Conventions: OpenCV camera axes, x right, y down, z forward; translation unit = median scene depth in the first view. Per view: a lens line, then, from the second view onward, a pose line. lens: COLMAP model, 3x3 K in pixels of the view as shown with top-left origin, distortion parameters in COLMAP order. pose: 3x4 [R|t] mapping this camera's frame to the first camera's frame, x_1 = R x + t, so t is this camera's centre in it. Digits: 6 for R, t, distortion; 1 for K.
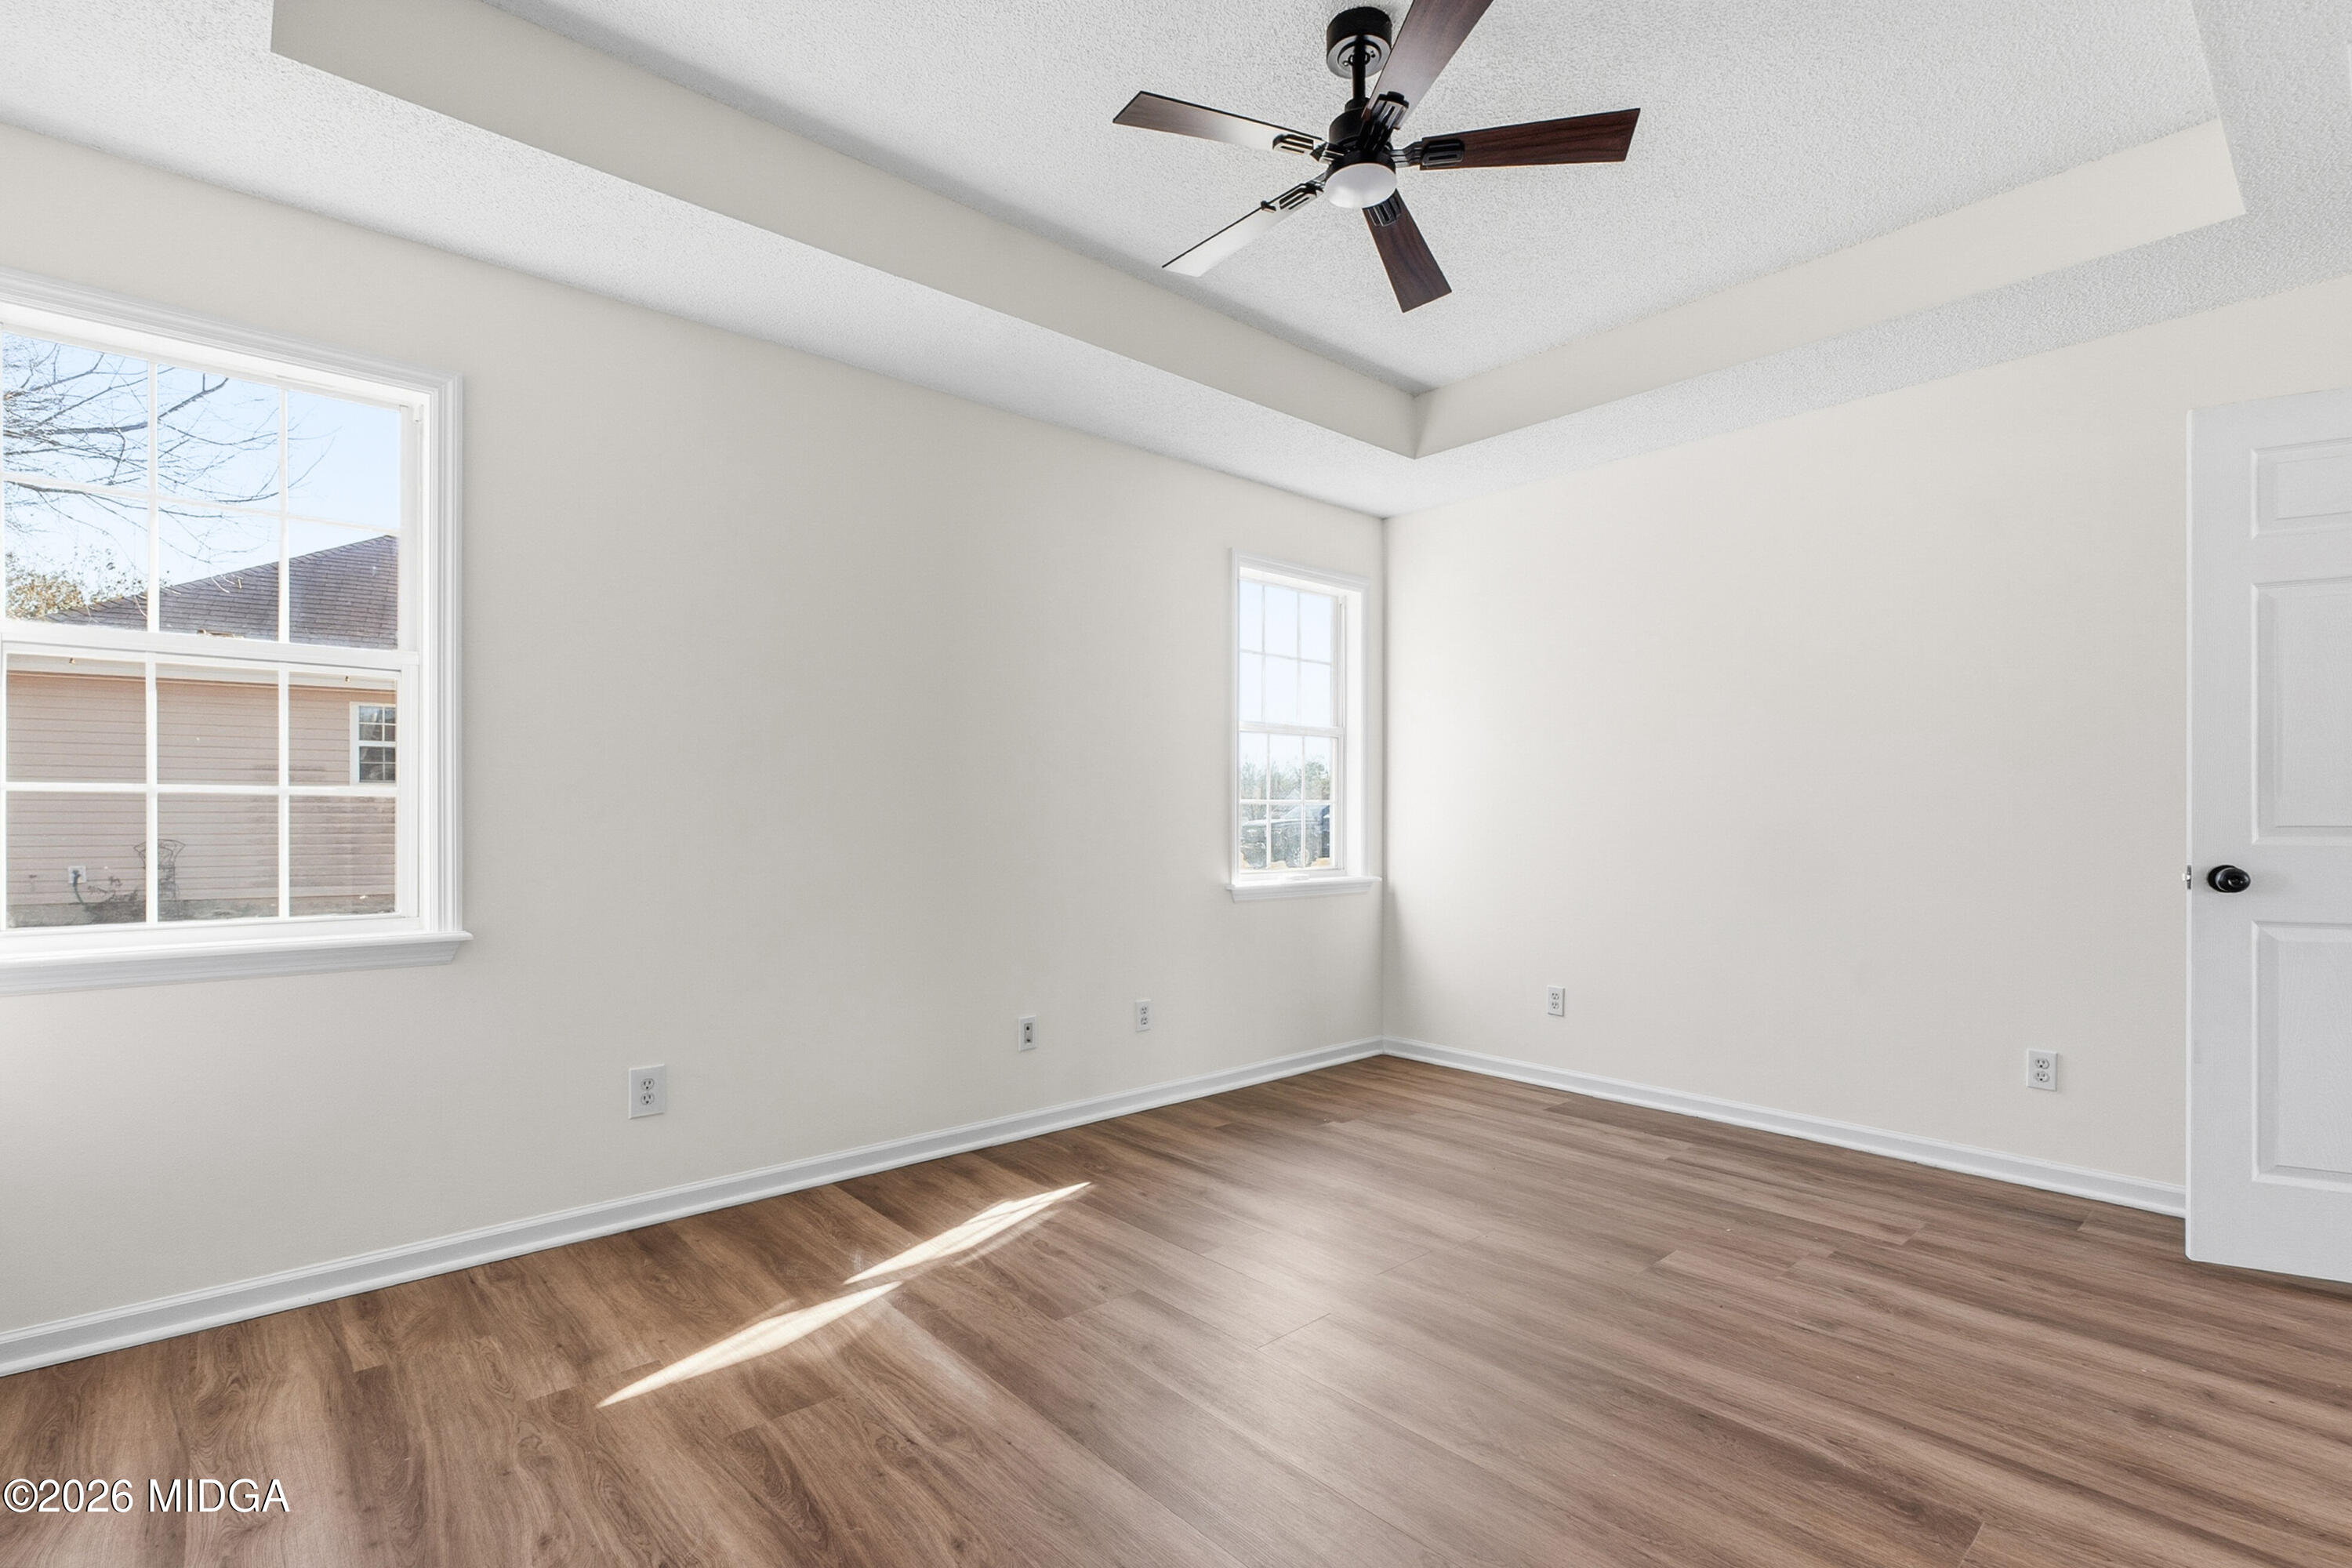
lens RADIAL K [[1060.0, 0, 1149.8], [0, 1060.0, 815.0], [0, 0, 1]] dist [-0.002923, 0.000151]
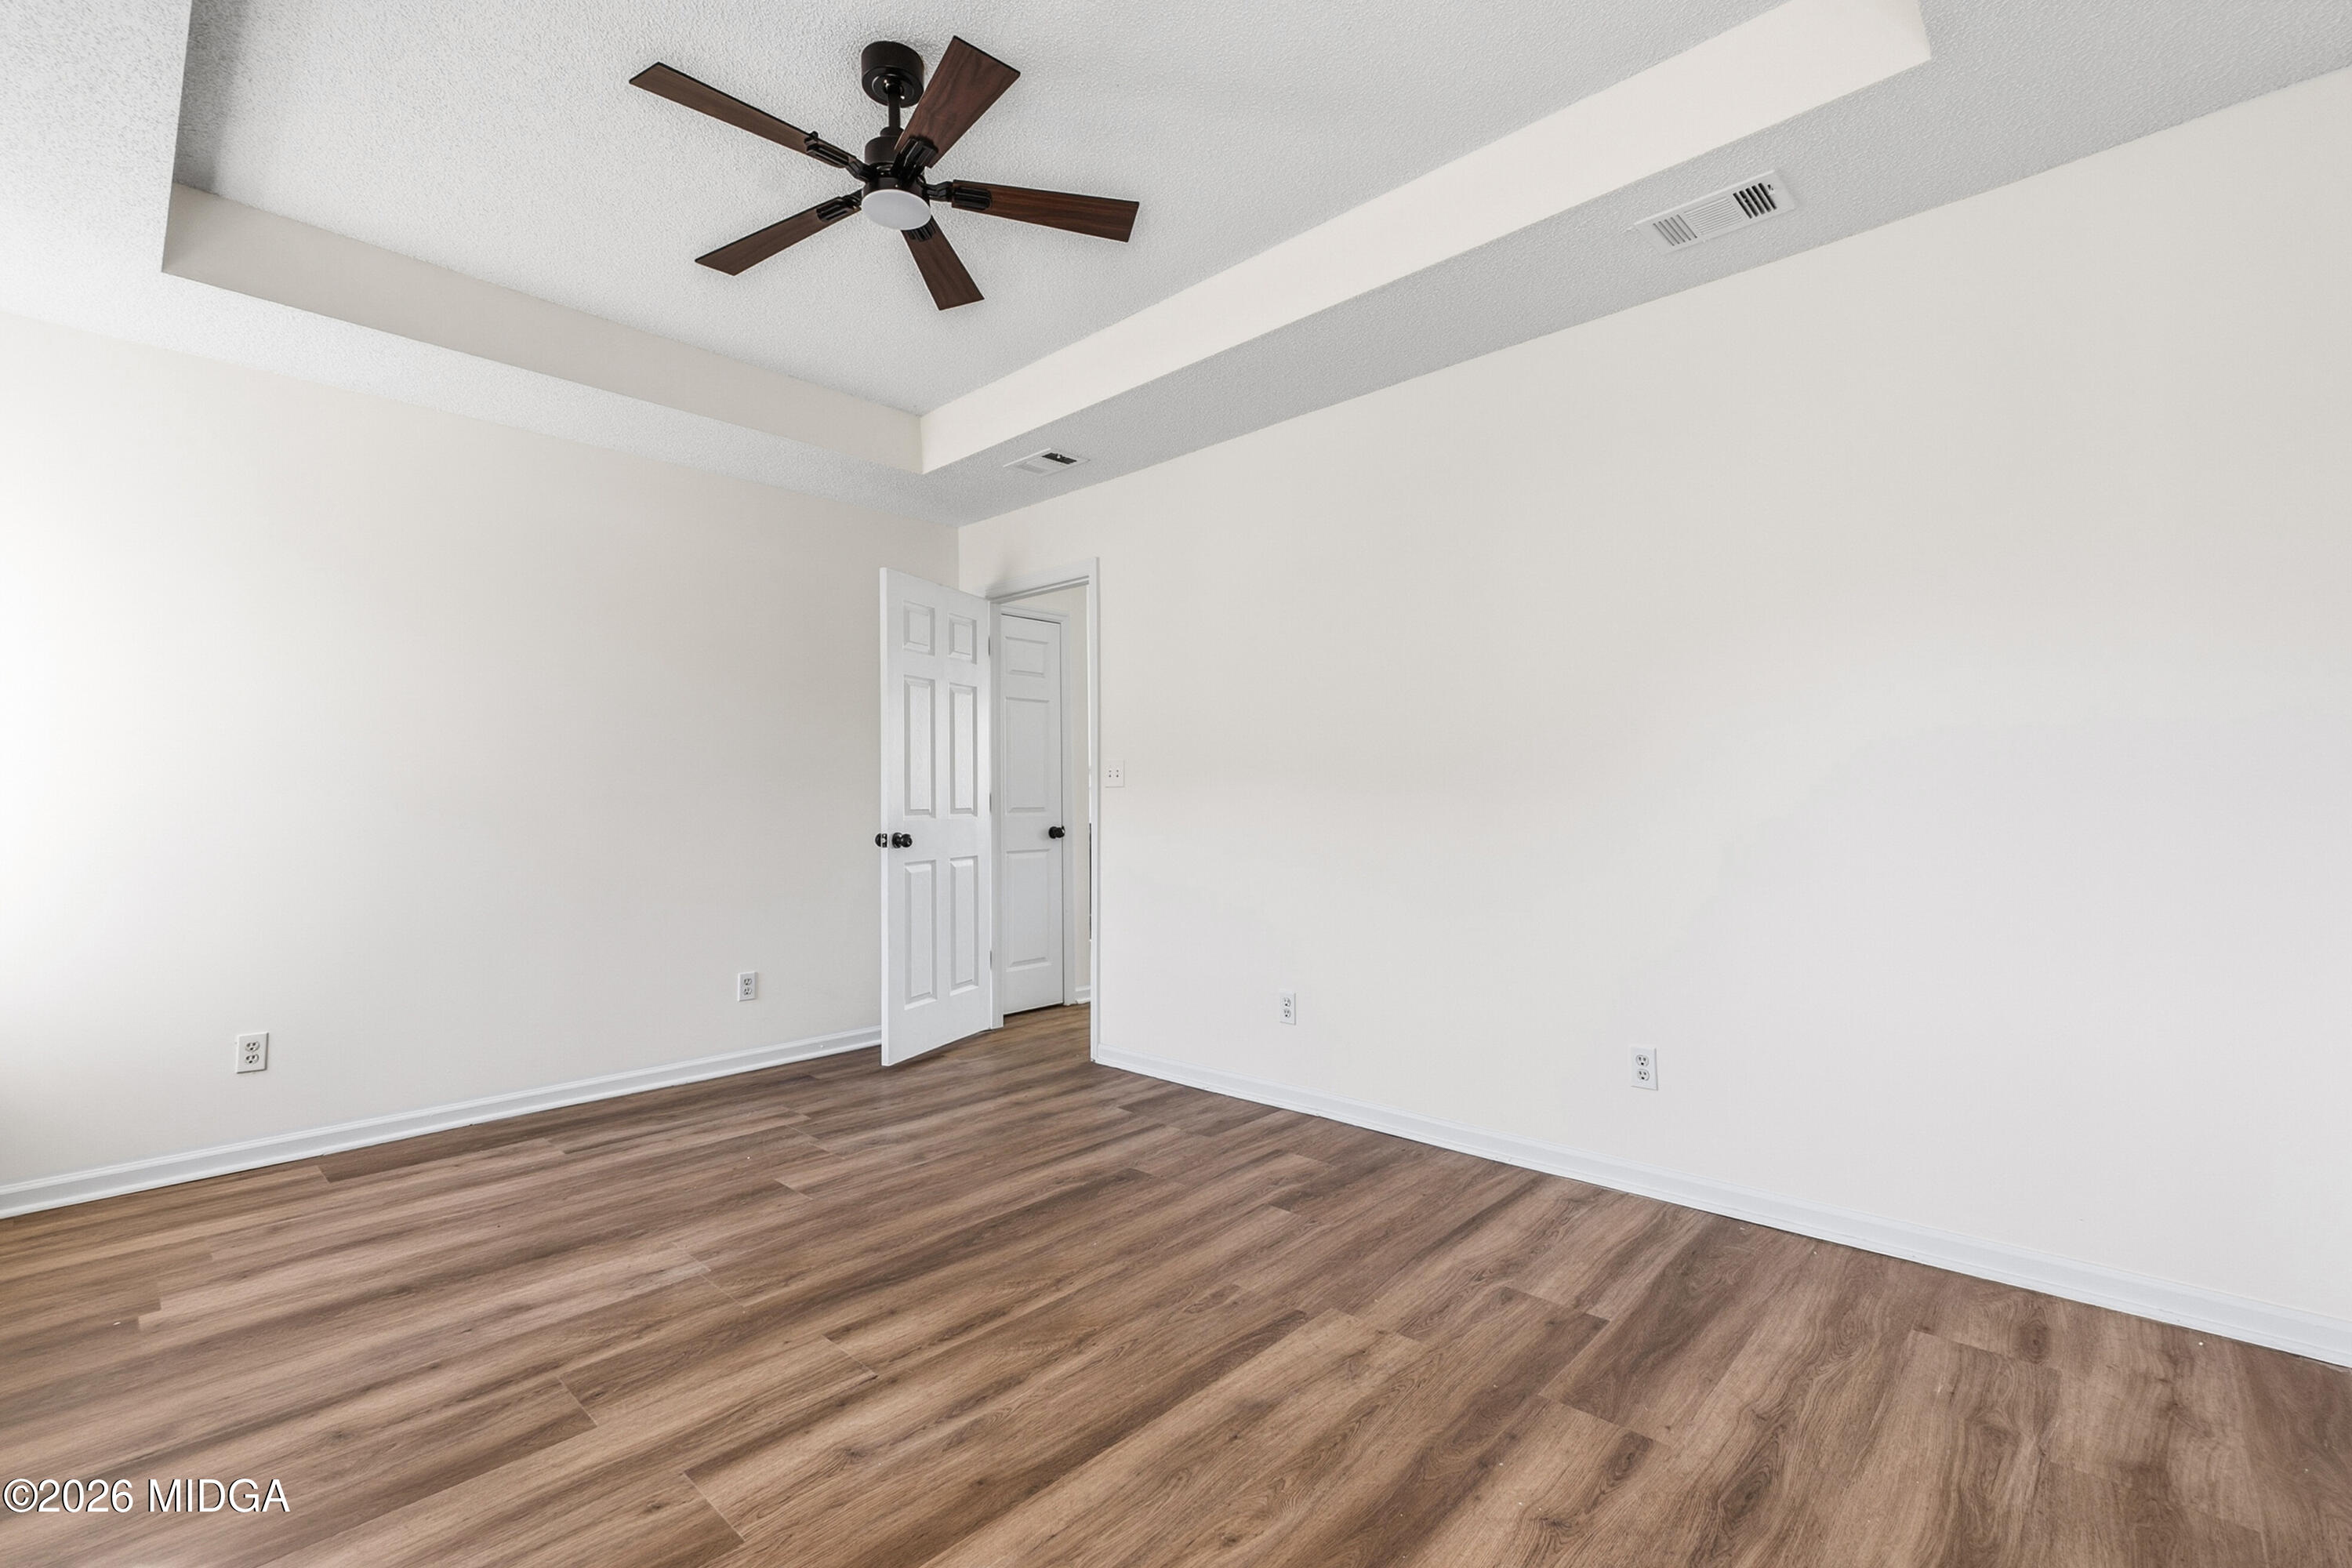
lens RADIAL K [[1060.0, 0, 1149.8], [0, 1060.0, 815.0], [0, 0, 1]] dist [-0.002923, 0.000151]
pose [[-0.098416, -0.011749, 0.995076, -0.643724], [0.007036, 0.999897, 0.012502, 0.001104], [-0.995120, 0.008232, -0.098323, 0.654620]]
